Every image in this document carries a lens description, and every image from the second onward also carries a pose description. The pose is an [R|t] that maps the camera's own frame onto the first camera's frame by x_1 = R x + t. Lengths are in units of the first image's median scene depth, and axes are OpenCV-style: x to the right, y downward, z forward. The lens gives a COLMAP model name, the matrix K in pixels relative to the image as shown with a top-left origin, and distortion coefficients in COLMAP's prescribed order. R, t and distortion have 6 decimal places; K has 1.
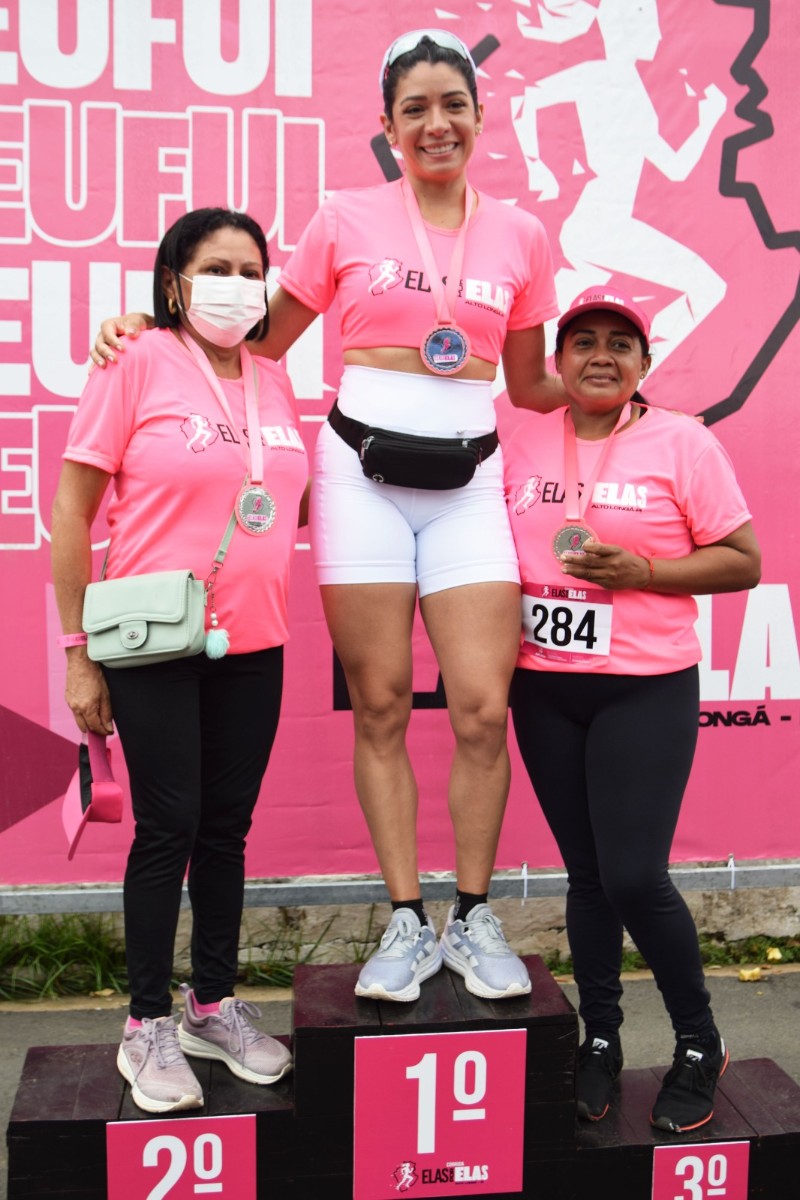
lens RADIAL K [[1332.0, 0, 404.4], [0, 1332.0, 593.6], [0, 0, 1]] dist [-0.089941, 0.139796]
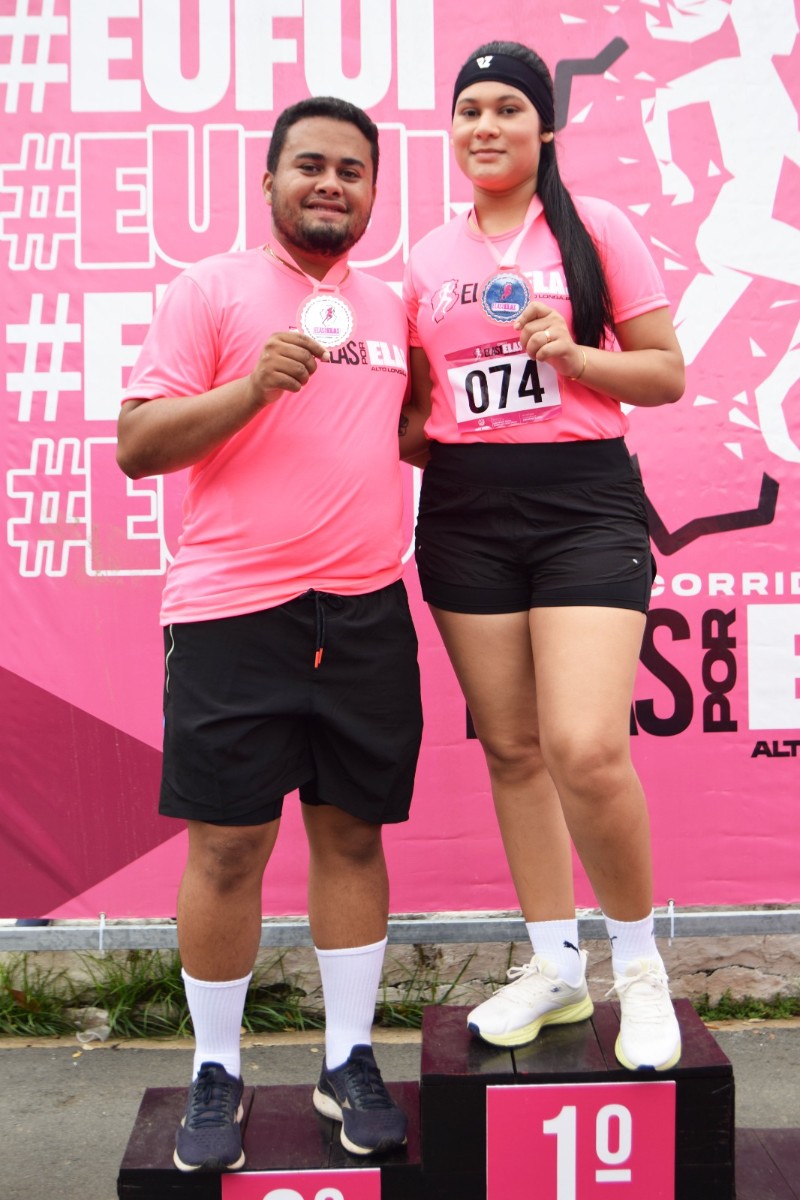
lens RADIAL K [[1295.7, 0, 402.1], [0, 1295.7, 590.4], [0, 0, 1]] dist [-0.091107, 0.143097]
pose [[0.994013, -0.015090, -0.108219, 0.003048], [0.010835, 0.999149, -0.039800, 0.017760], [0.108727, 0.038389, 0.993330, 0.065193]]
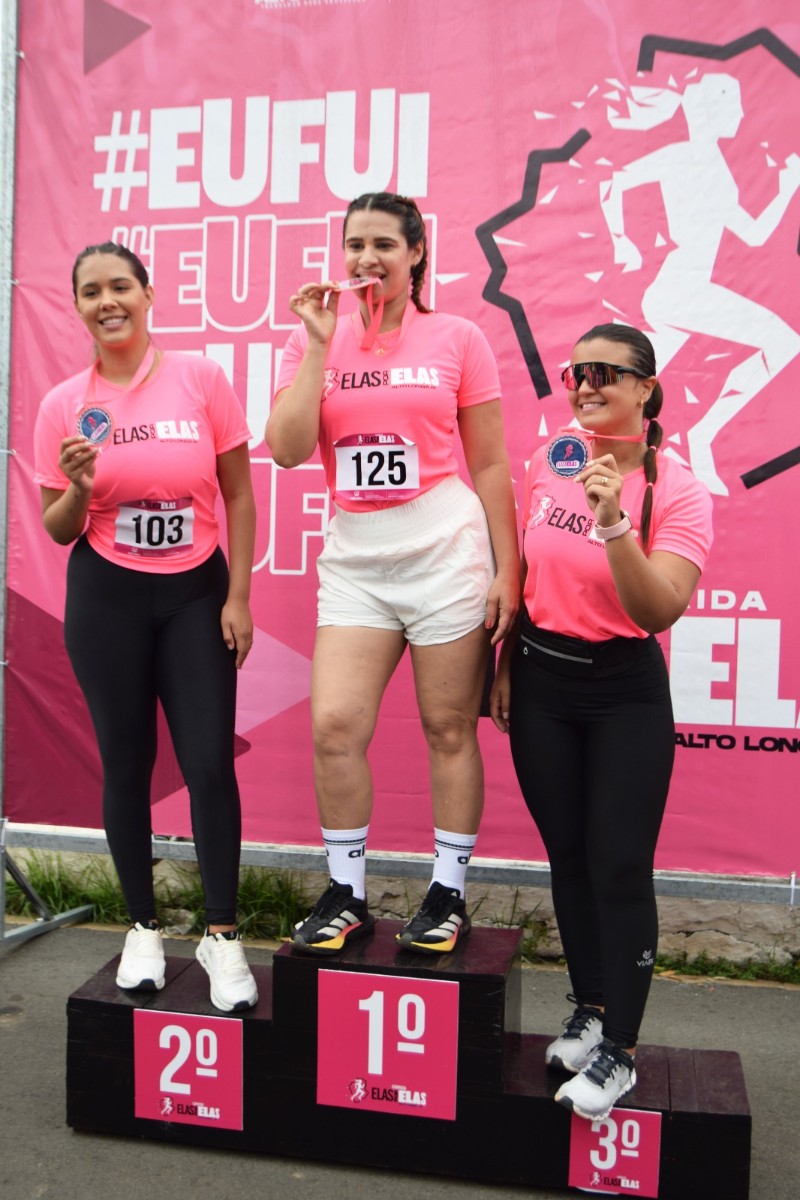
lens RADIAL K [[1222.4, 0, 398.1], [0, 1222.4, 623.3], [0, 0, 1]] dist [-0.082047, 0.116438]
pose [[0.940863, 0.034449, -0.337031, 0.285590], [-0.035966, 0.999352, 0.001744, 0.006096], [0.336873, 0.010481, 0.941492, -0.032193]]
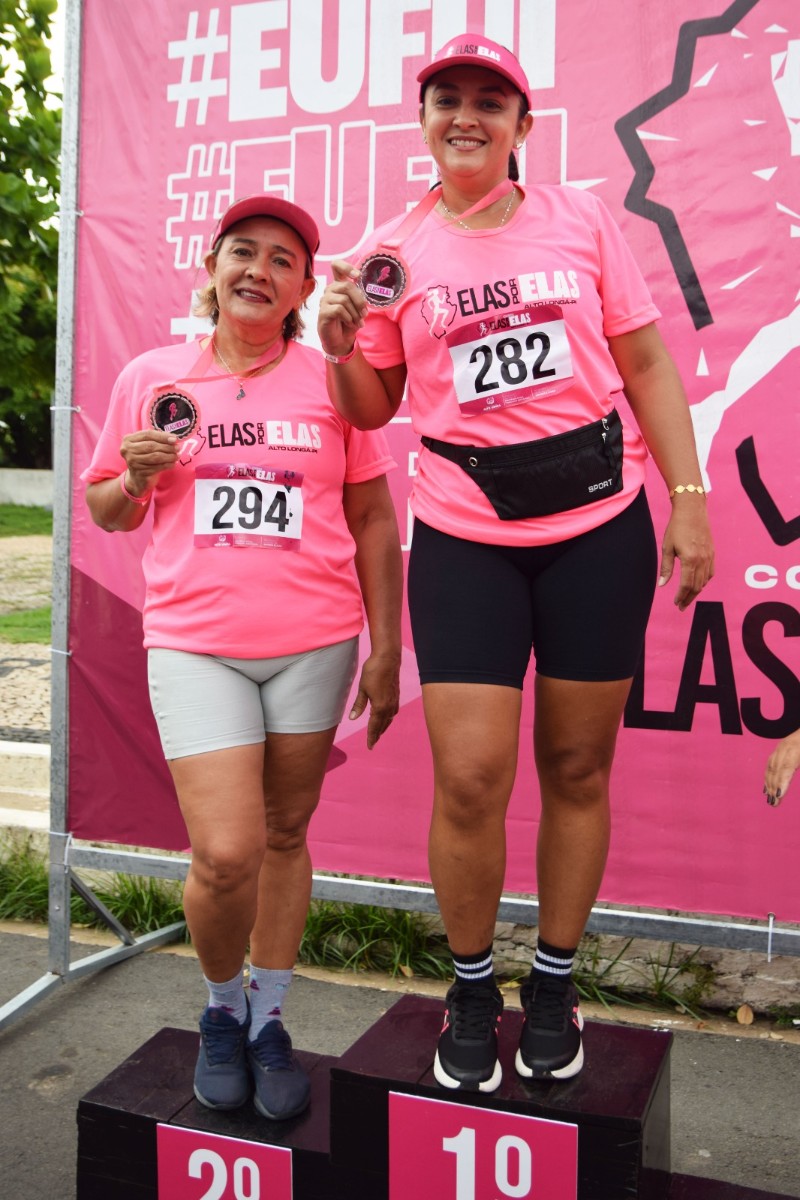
lens RADIAL K [[1204.9, 0, 423.0], [0, 1204.9, 547.6], [0, 0, 1]] dist [-0.103501, 0.157747]
pose [[0.892764, 0.020813, -0.450044, 0.243524], [-0.033990, 0.999197, -0.021217, -0.016674], [0.449241, 0.034239, 0.892754, 0.187292]]
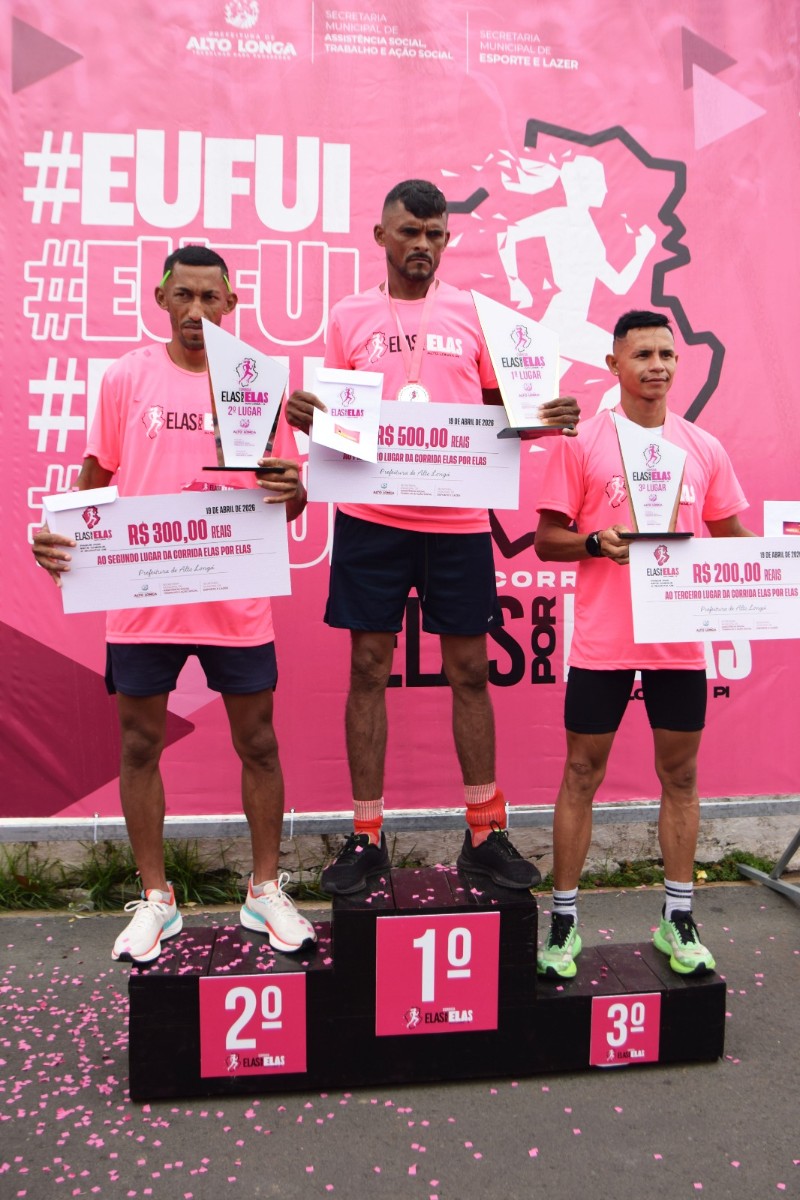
lens RADIAL K [[1114.7, 0, 450.4], [0, 1114.7, 566.5], [0, 0, 1]] dist [-0.135436, 0.120968]
pose [[0.999829, 0.001090, 0.018473, 0.013126], [-0.000533, 0.999546, -0.030108, -0.000204], [-0.018498, 0.030093, 0.999376, -0.123277]]
